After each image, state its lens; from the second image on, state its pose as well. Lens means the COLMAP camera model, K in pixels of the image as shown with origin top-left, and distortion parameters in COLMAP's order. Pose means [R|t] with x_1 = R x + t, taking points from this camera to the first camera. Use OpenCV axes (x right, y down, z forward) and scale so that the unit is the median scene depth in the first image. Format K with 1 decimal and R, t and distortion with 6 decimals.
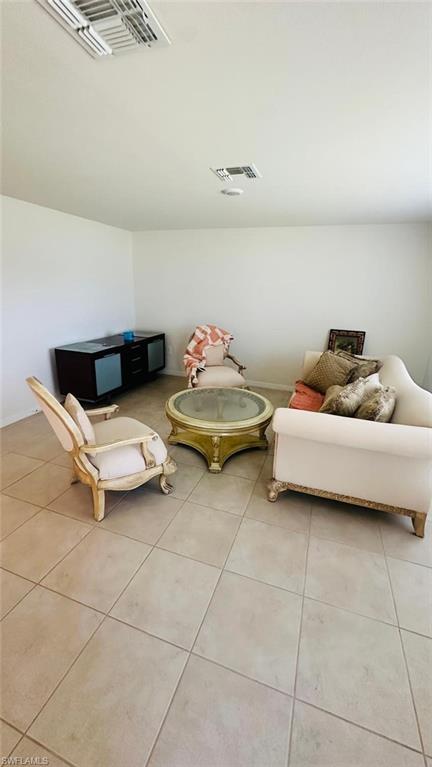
lens RADIAL K [[303.7, 0, 214.3], [0, 303.7, 385.3], [0, 0, 1]] dist [-0.007825, 0.002121]
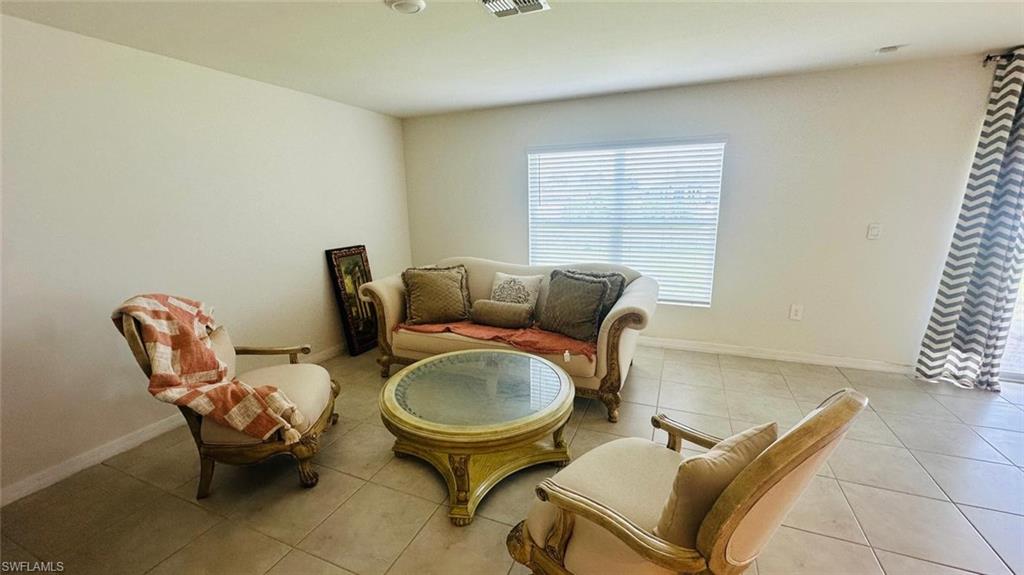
lens RADIAL K [[405.5, 0, 511.4], [0, 405.5, 286.6], [0, 0, 1]] dist [-0.007825, 0.002121]
pose [[0.041999, -0.244558, 0.968725, -0.474802], [0.322492, 0.921002, 0.218529, -0.179549], [-0.945640, 0.303228, 0.117549, 0.557700]]
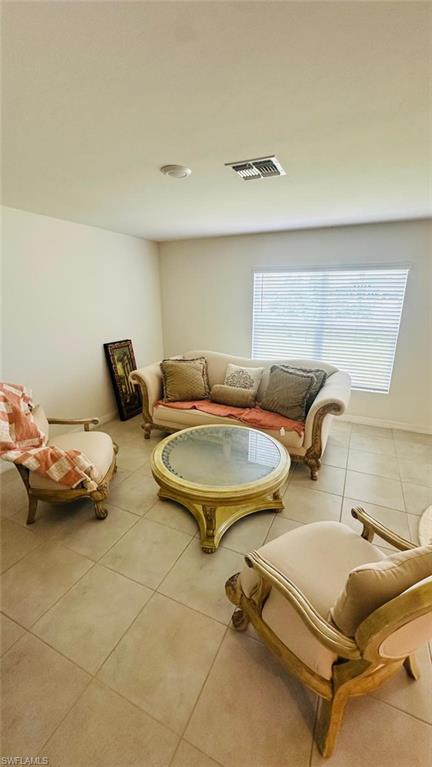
lens RADIAL K [[303.7, 0, 216.0], [0, 303.7, 381.7], [0, 0, 1]] dist [-0.007825, 0.002121]
pose [[0.087825, -0.309708, 0.946767, -0.478592], [0.306926, 0.912613, 0.270064, -0.229789], [-0.947672, 0.266869, 0.175207, 0.575796]]
